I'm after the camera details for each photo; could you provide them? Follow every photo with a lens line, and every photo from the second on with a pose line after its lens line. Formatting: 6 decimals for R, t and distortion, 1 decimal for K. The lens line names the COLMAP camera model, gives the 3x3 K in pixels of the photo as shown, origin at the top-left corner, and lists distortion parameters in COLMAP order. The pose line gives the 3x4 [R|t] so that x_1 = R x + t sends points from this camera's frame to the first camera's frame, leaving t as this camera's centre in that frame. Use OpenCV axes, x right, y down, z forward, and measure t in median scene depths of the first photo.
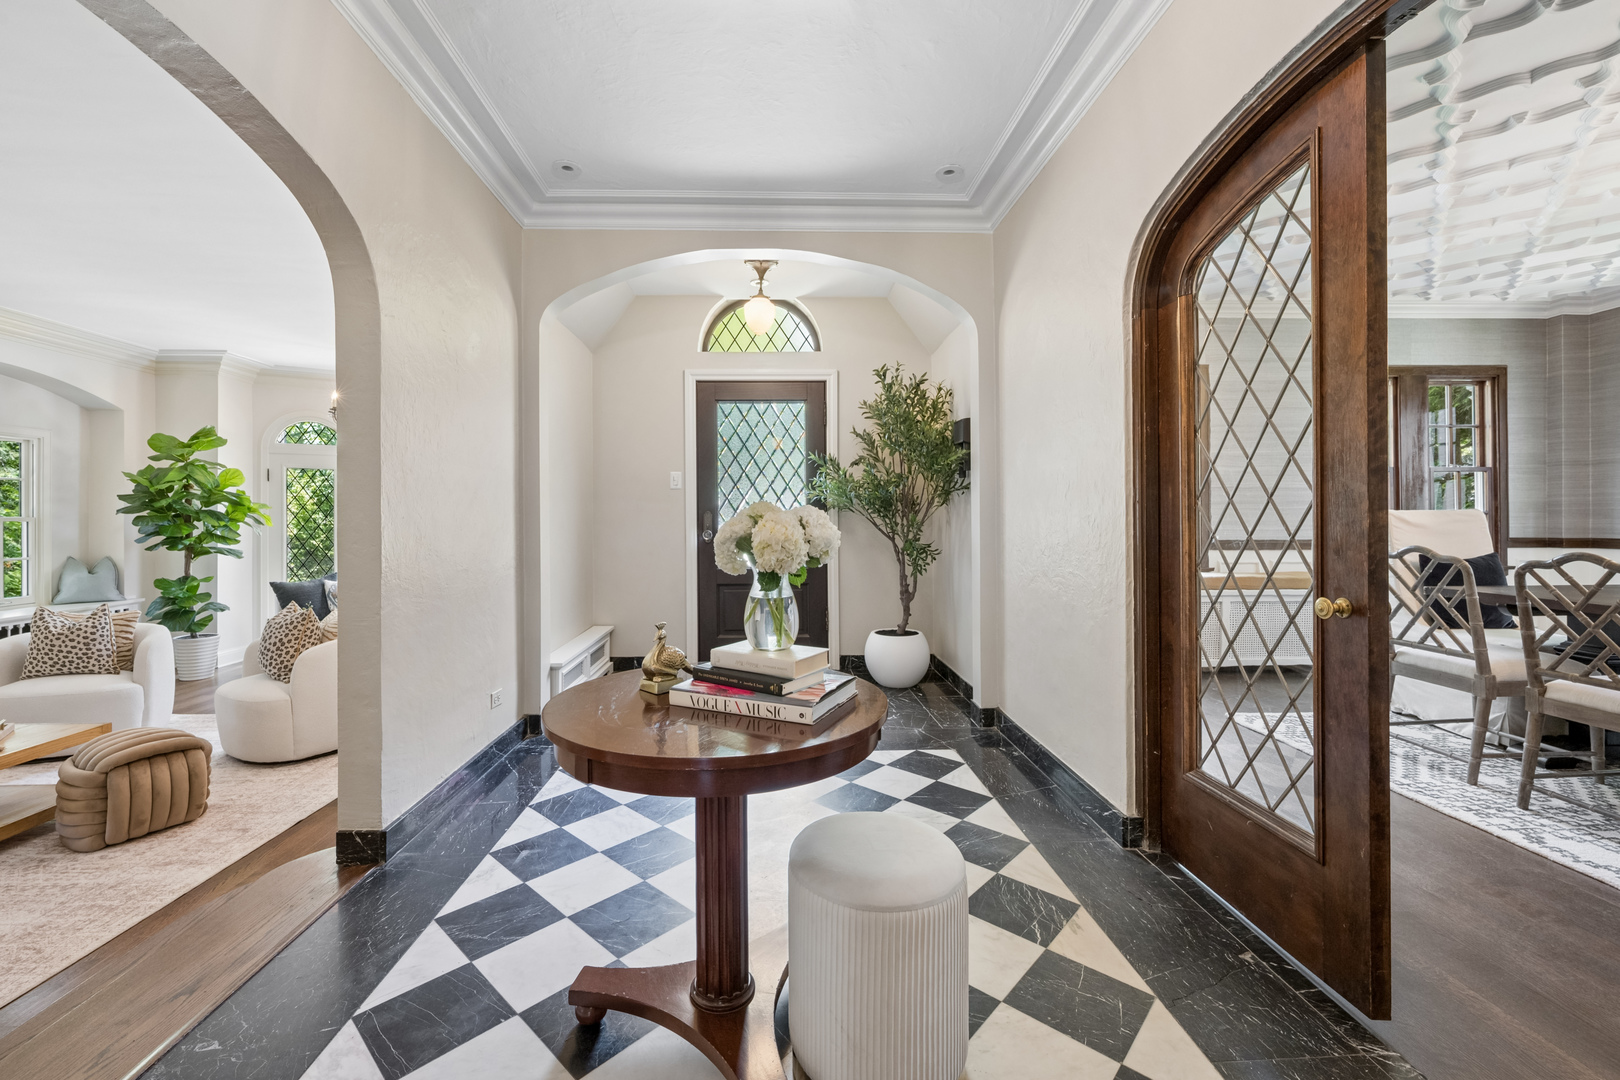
lens RADIAL K [[640.3, 0, 805.4], [0, 640.3, 516.4], [0, 0, 1]] dist [0.000906, 0.000370]
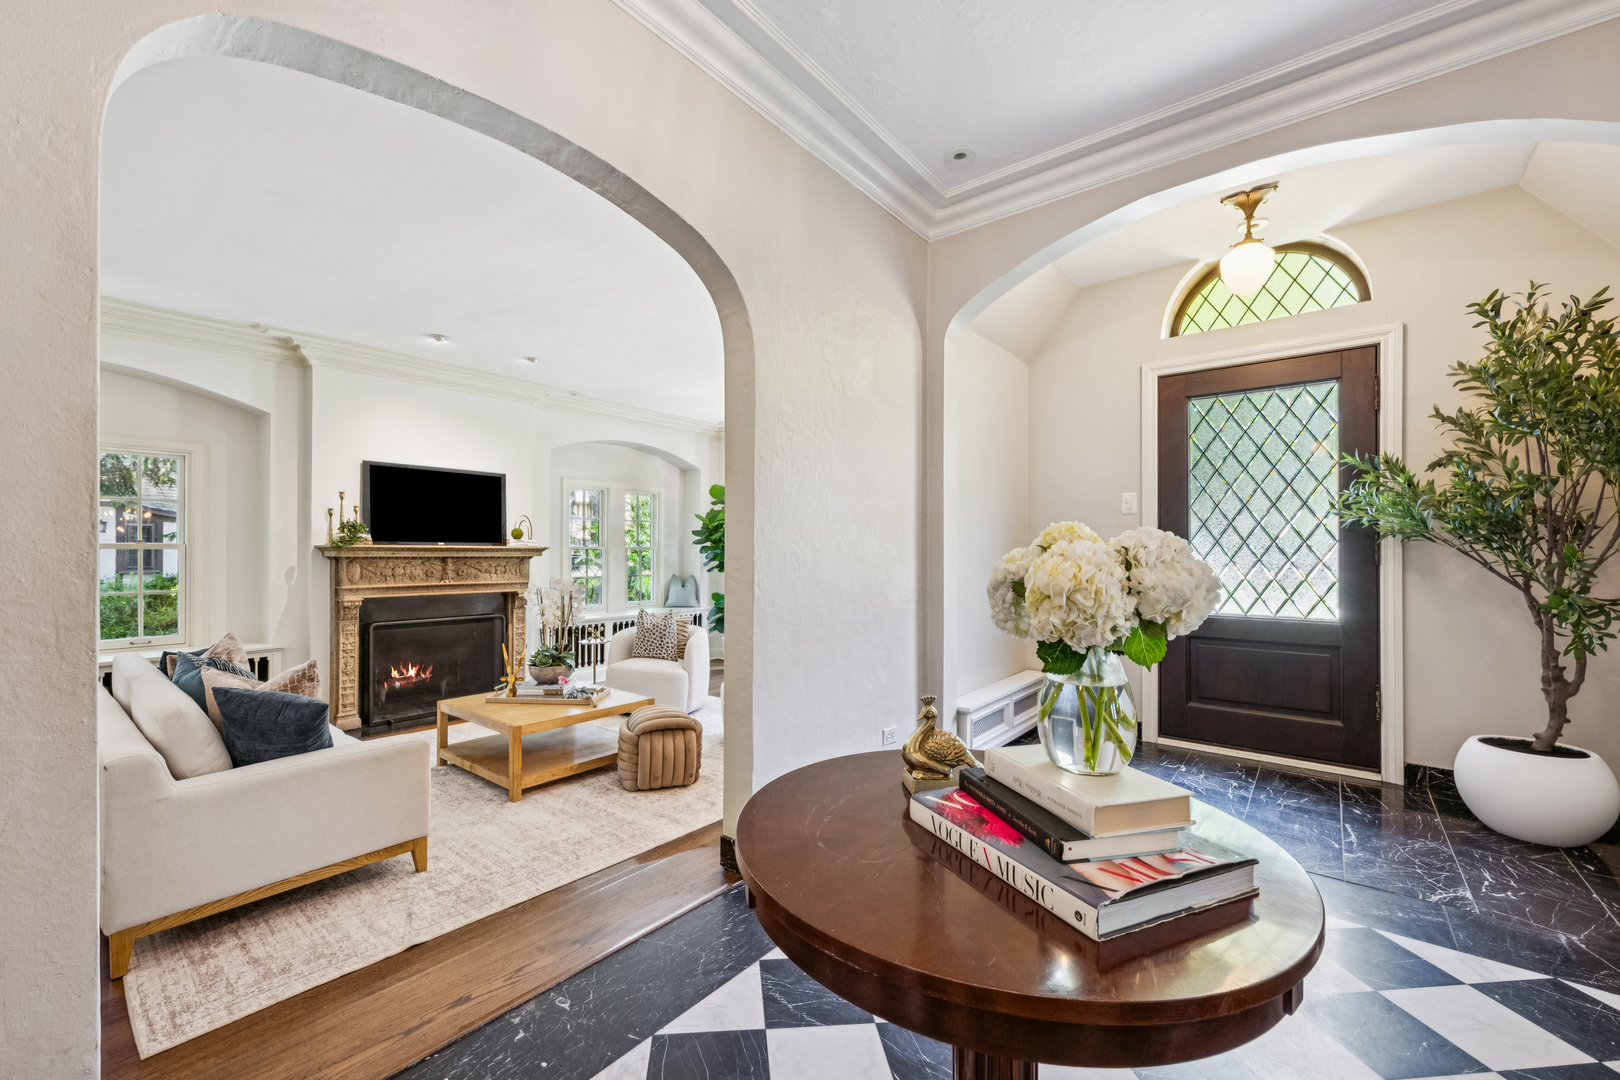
lens RADIAL K [[653.1, 0, 807.5], [0, 653.1, 549.3], [0, 0, 1]] dist [0.000523, 0.000487]
pose [[0.744032, 0.004756, -0.668127, 0.054501], [-0.002887, 0.999988, 0.003903, 0.000023], [0.668138, -0.000975, 0.744037, 0.124480]]
